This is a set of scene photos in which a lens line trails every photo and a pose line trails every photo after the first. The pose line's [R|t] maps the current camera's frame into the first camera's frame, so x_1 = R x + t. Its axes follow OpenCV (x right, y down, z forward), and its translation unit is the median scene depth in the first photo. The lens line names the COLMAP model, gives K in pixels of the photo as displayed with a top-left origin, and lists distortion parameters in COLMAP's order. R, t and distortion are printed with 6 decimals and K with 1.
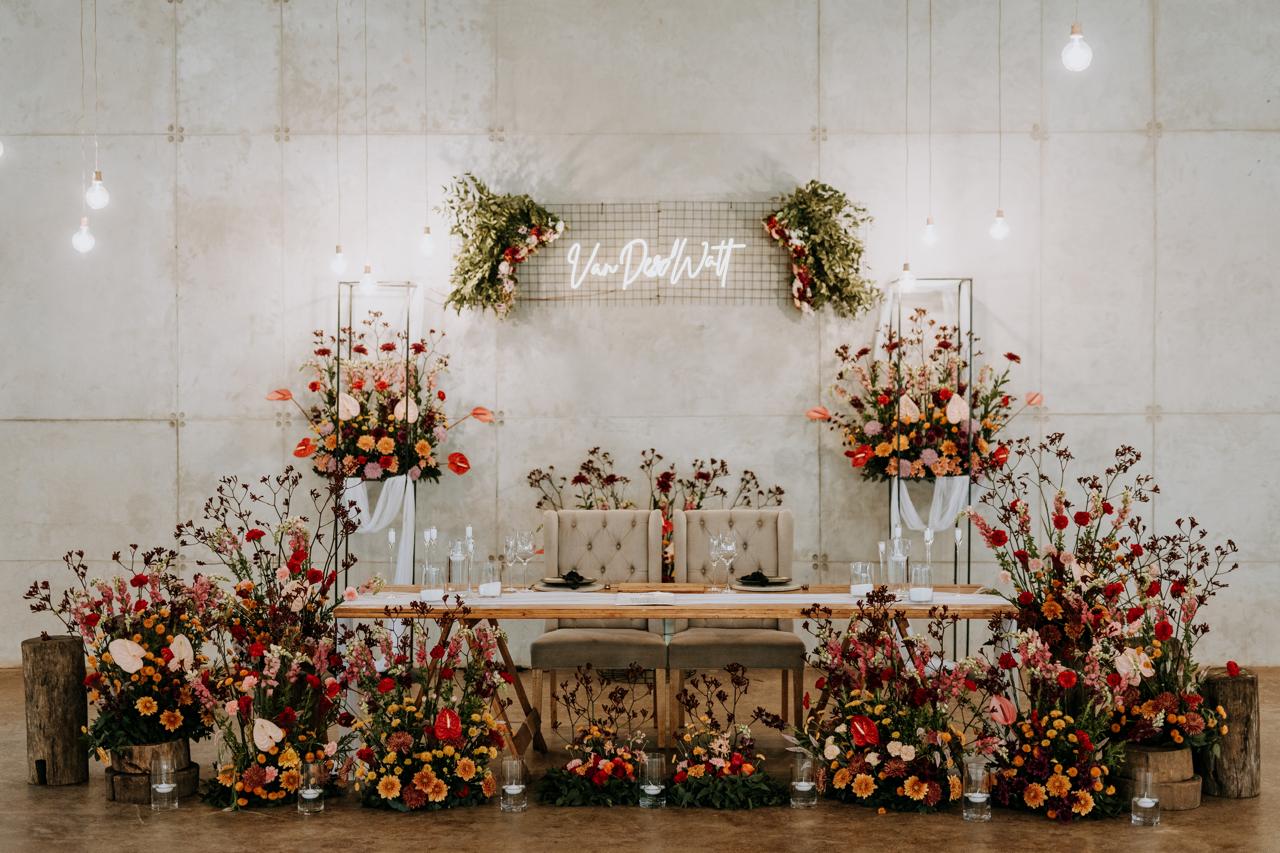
lens RADIAL K [[1856.9, 0, 640.0], [0, 1856.9, 426.5], [0, 0, 1]] dist [-0.019252, -0.010804]
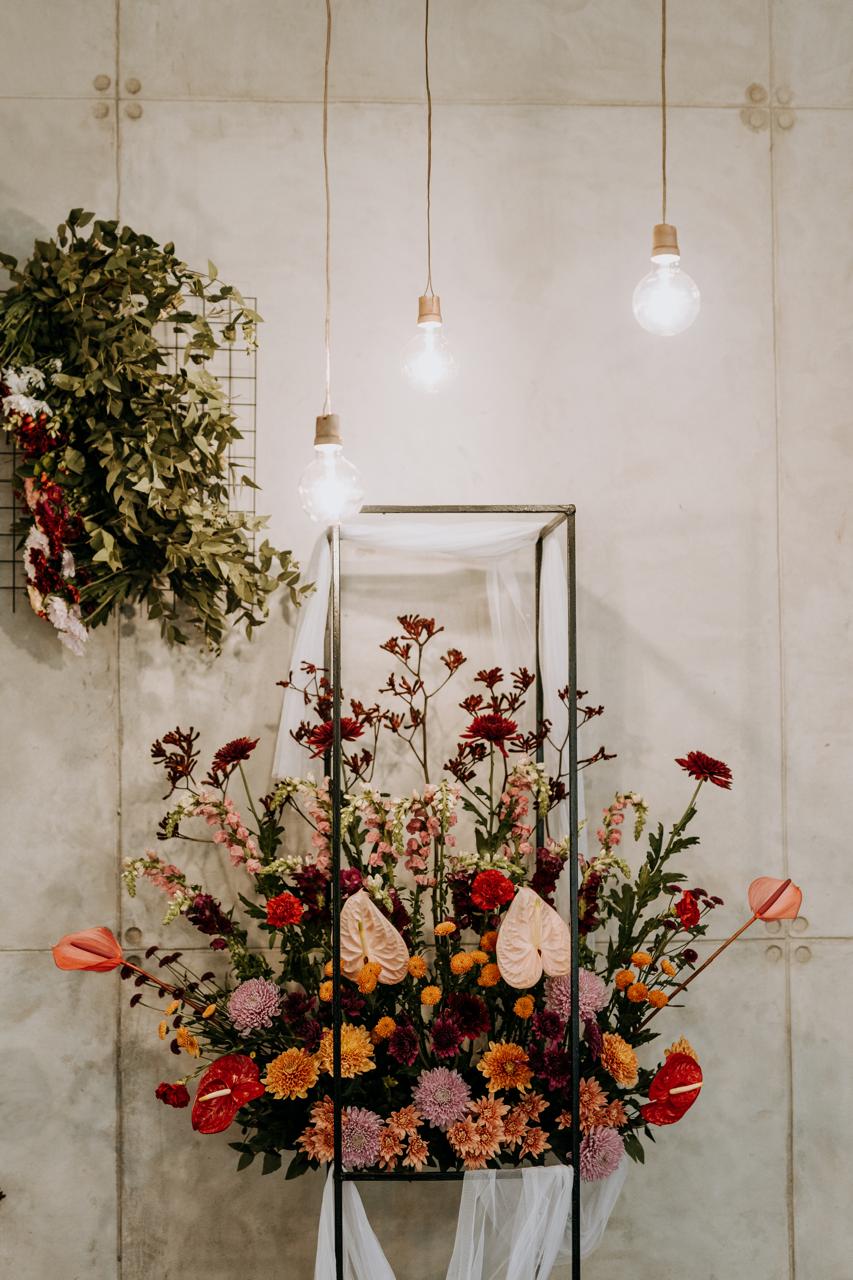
lens RADIAL K [[1856.9, 0, 426.5], [0, 1856.9, 640.0], [0, 0, 1]] dist [-0.019252, -0.010804]
pose [[0.996601, 0.005105, 0.082224, 0.127029], [0.004117, 0.993745, -0.111597, -0.023840], [-0.082279, 0.111556, 0.990346, 0.687034]]
